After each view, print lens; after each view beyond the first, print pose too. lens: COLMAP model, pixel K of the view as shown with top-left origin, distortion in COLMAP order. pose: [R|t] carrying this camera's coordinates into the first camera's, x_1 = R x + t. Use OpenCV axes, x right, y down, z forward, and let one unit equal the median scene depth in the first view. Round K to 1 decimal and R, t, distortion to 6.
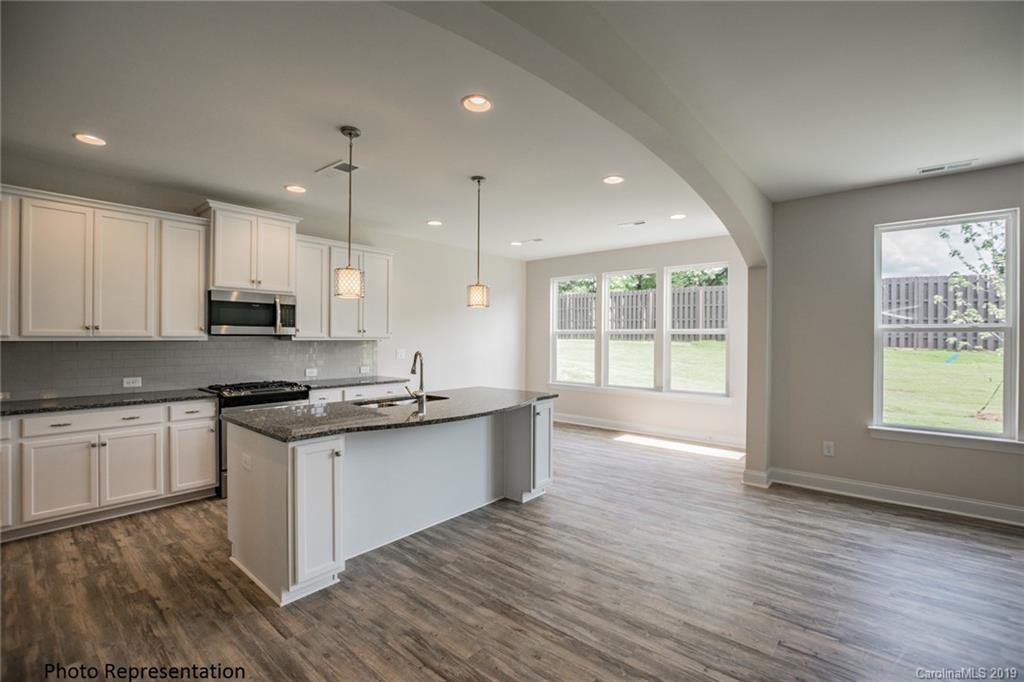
lens RADIAL K [[471.5, 0, 512.0], [0, 471.5, 341.0], [0, 0, 1]] dist [-0.020732, -0.000219]
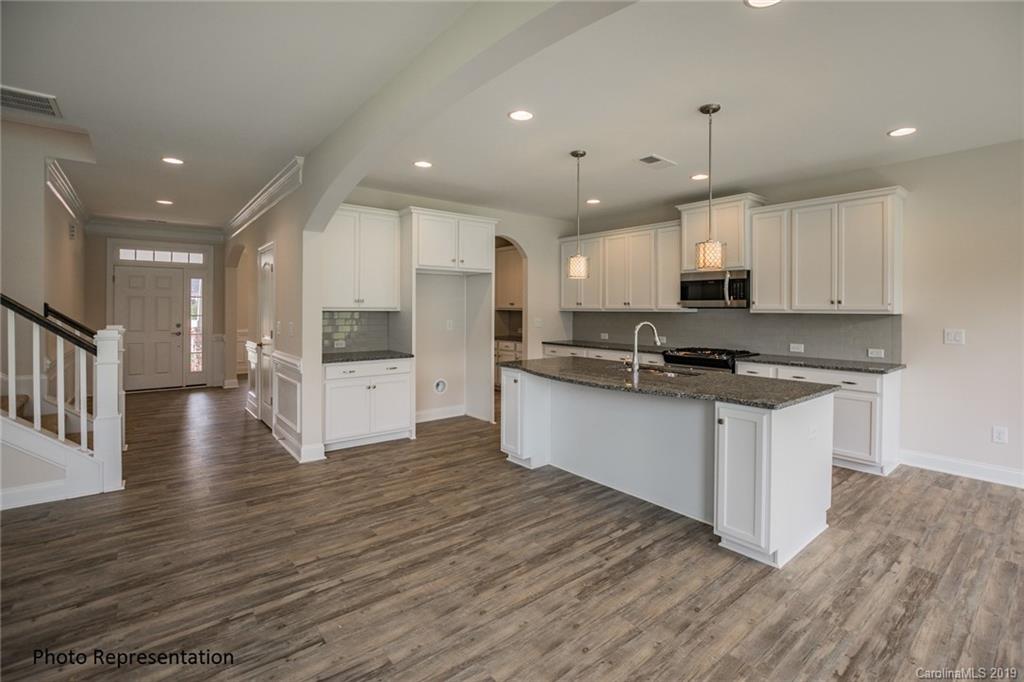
lens RADIAL K [[461.7, 0, 516.4], [0, 461.7, 308.8], [0, 0, 1]] dist [-0.030995, 0.005274]
pose [[-0.191208, -0.003326, -0.981544, 0.931206], [-0.011720, 0.999931, -0.001105, -0.003302], [0.981479, 0.011292, -0.191234, 1.036087]]
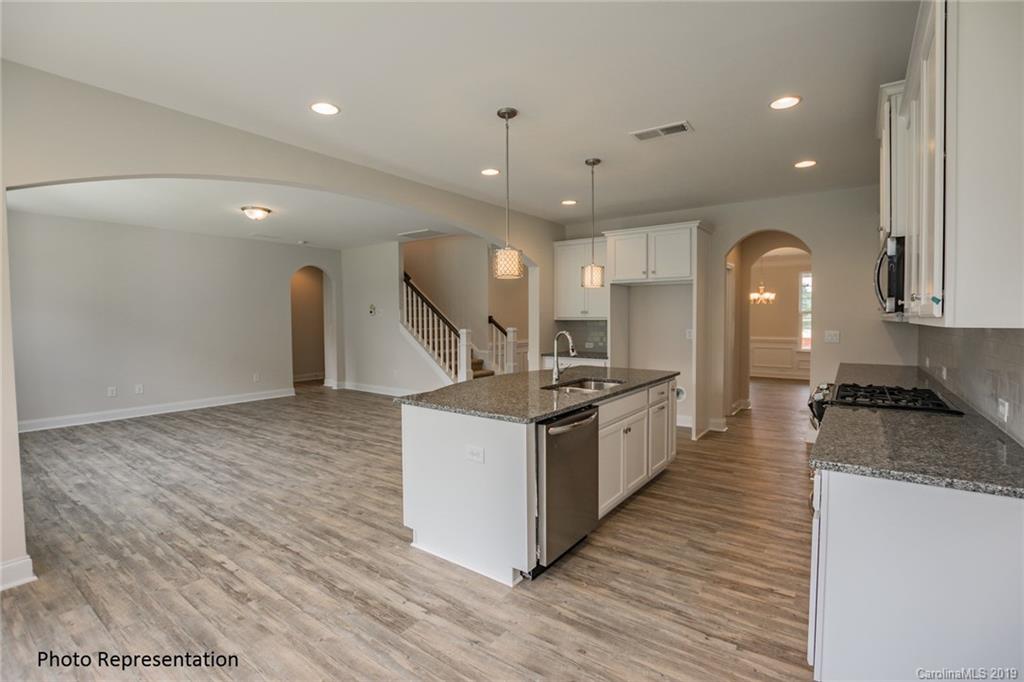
lens RADIAL K [[461.7, 0, 516.4], [0, 461.7, 308.8], [0, 0, 1]] dist [-0.030995, 0.005274]
pose [[-0.996511, -0.005623, -0.083273, -0.029546], [-0.004164, 0.999835, -0.017687, -0.004269], [0.083359, -0.017278, -0.996370, 2.217679]]
